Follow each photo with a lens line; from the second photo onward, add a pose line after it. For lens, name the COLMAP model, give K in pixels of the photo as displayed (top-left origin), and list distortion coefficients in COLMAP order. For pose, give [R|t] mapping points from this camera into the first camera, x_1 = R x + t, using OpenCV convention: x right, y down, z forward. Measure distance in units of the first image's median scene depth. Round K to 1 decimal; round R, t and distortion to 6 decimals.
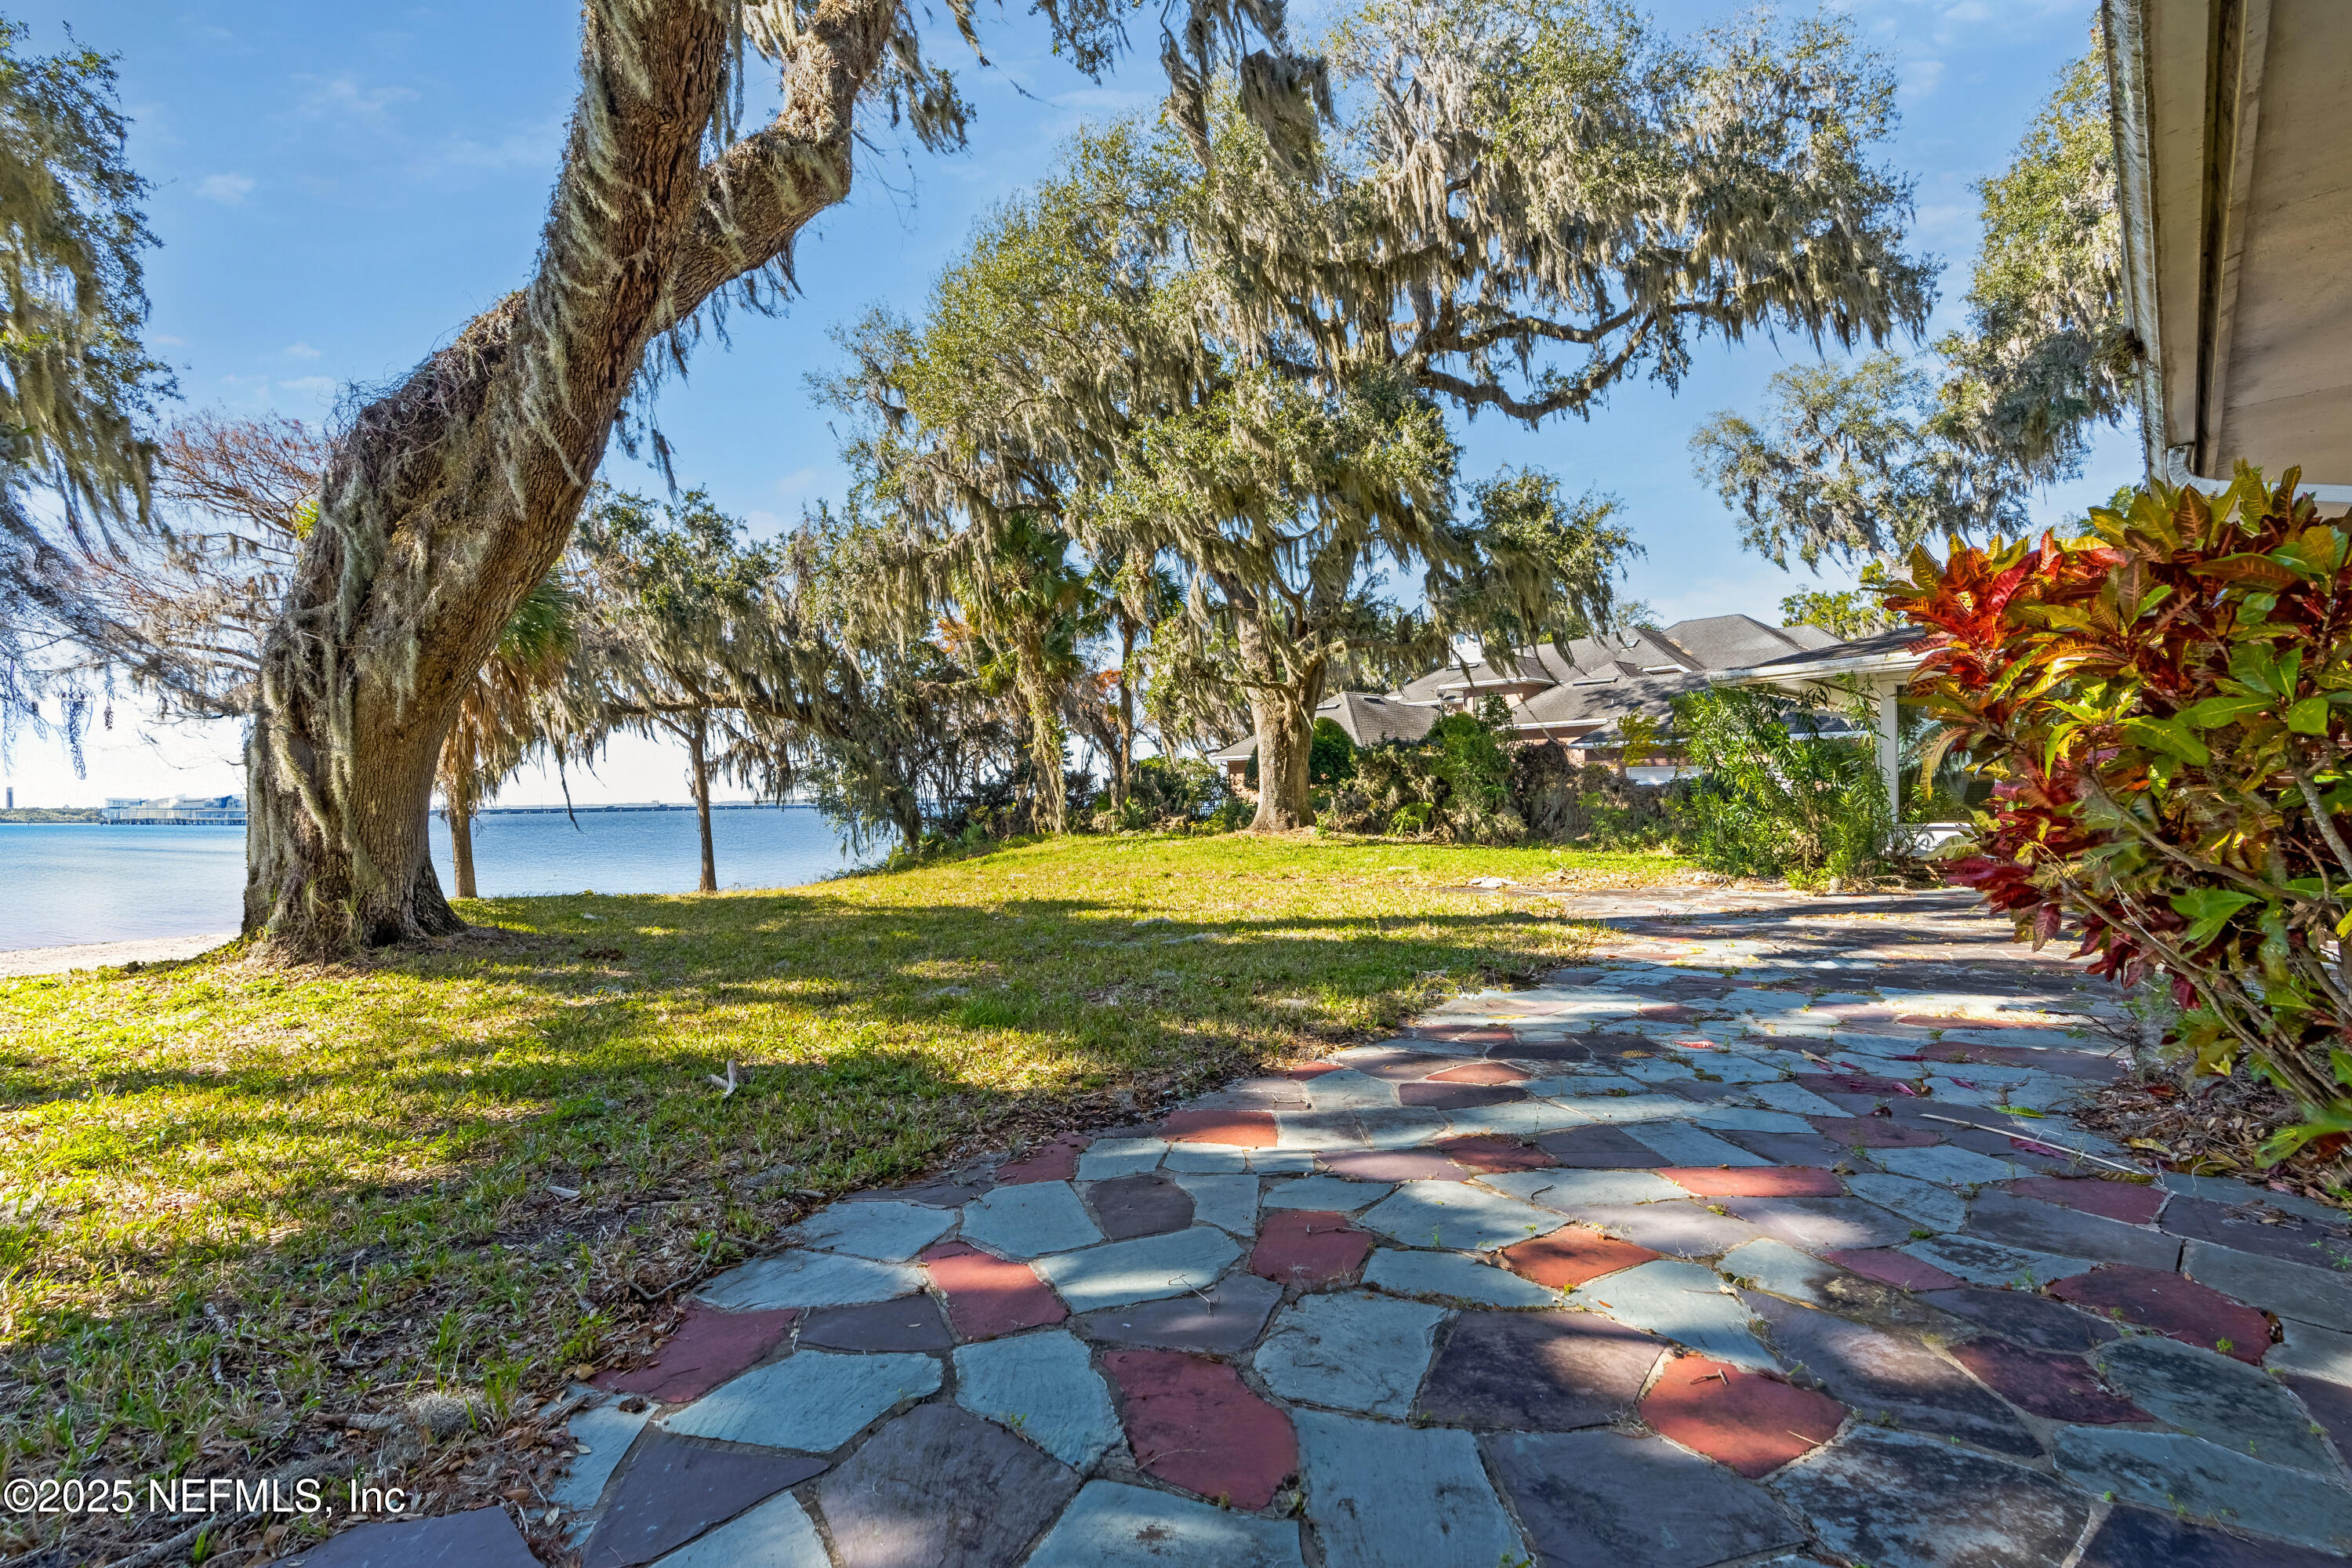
lens RADIAL K [[1055.5, 0, 1188.0], [0, 1055.5, 781.9], [0, 0, 1]] dist [-0.002610, 0.000850]
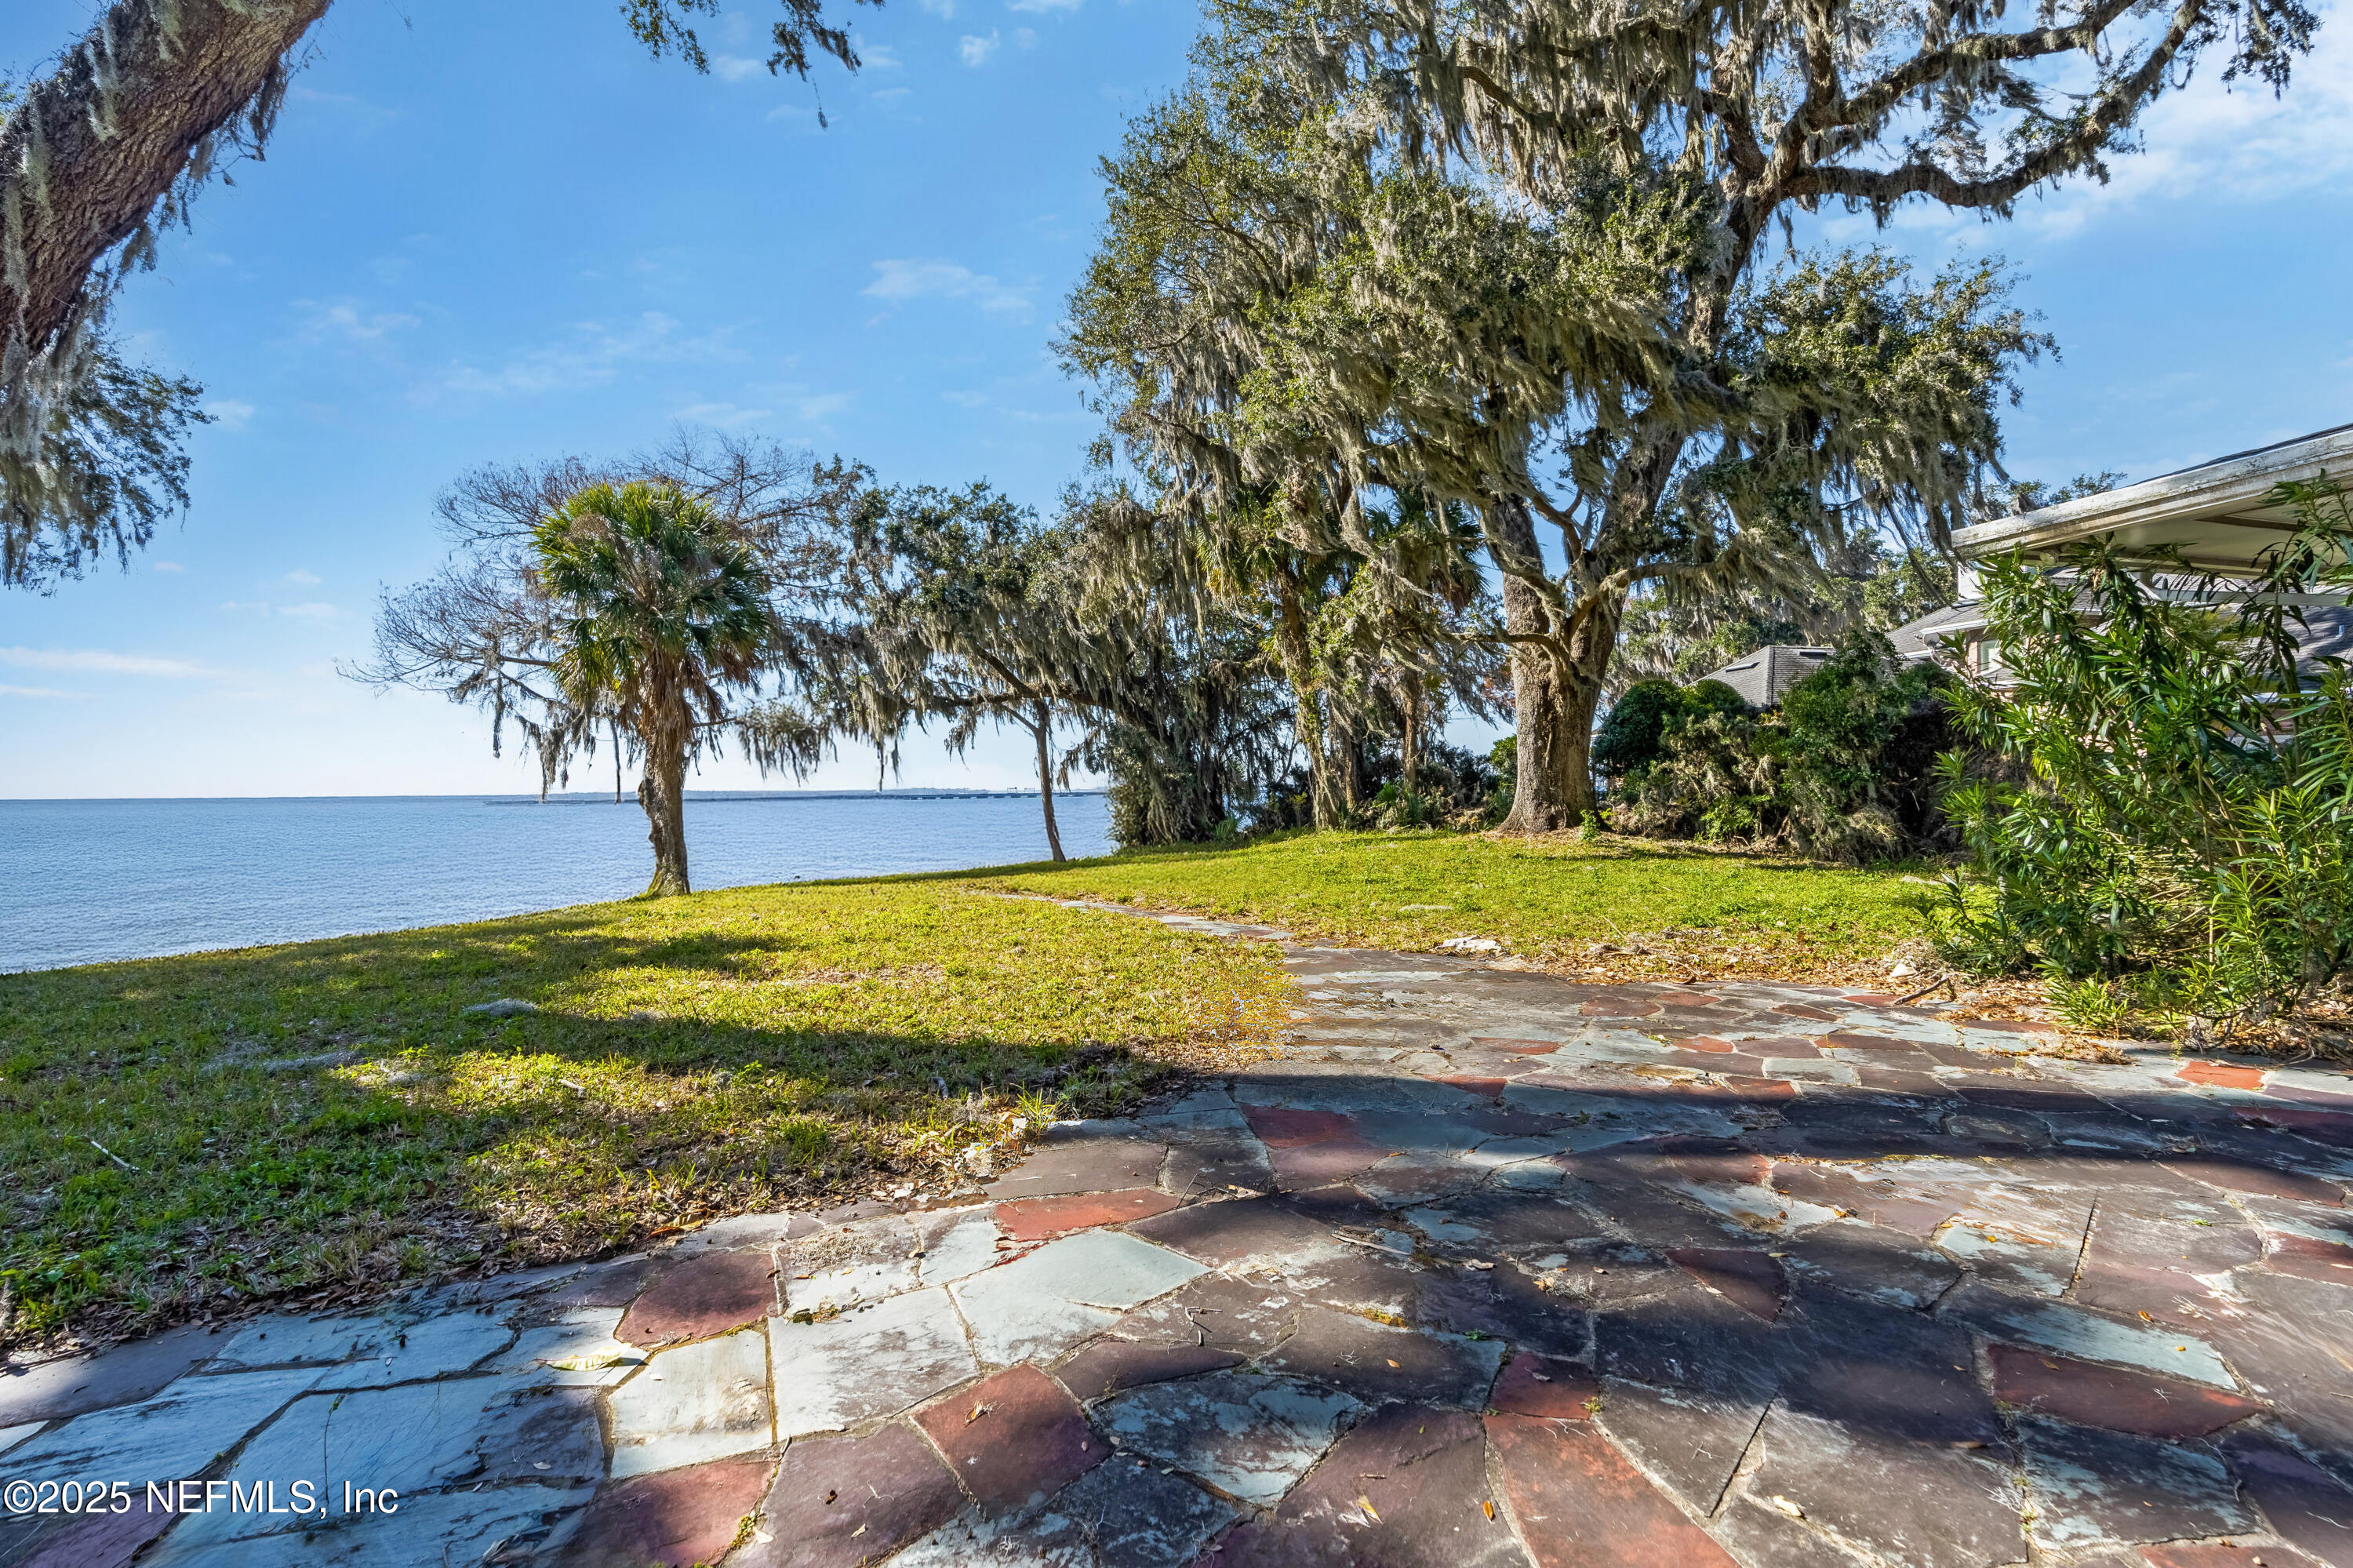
lens RADIAL K [[1056.0, 0, 1188.5], [0, 1056.0, 781.9], [0, 0, 1]] dist [-0.002610, 0.000850]
pose [[0.887972, 0.000568, -0.459896, 0.207539], [0.006065, 0.999898, 0.012946, -0.000472], [0.459857, -0.014285, 0.887878, 0.218700]]
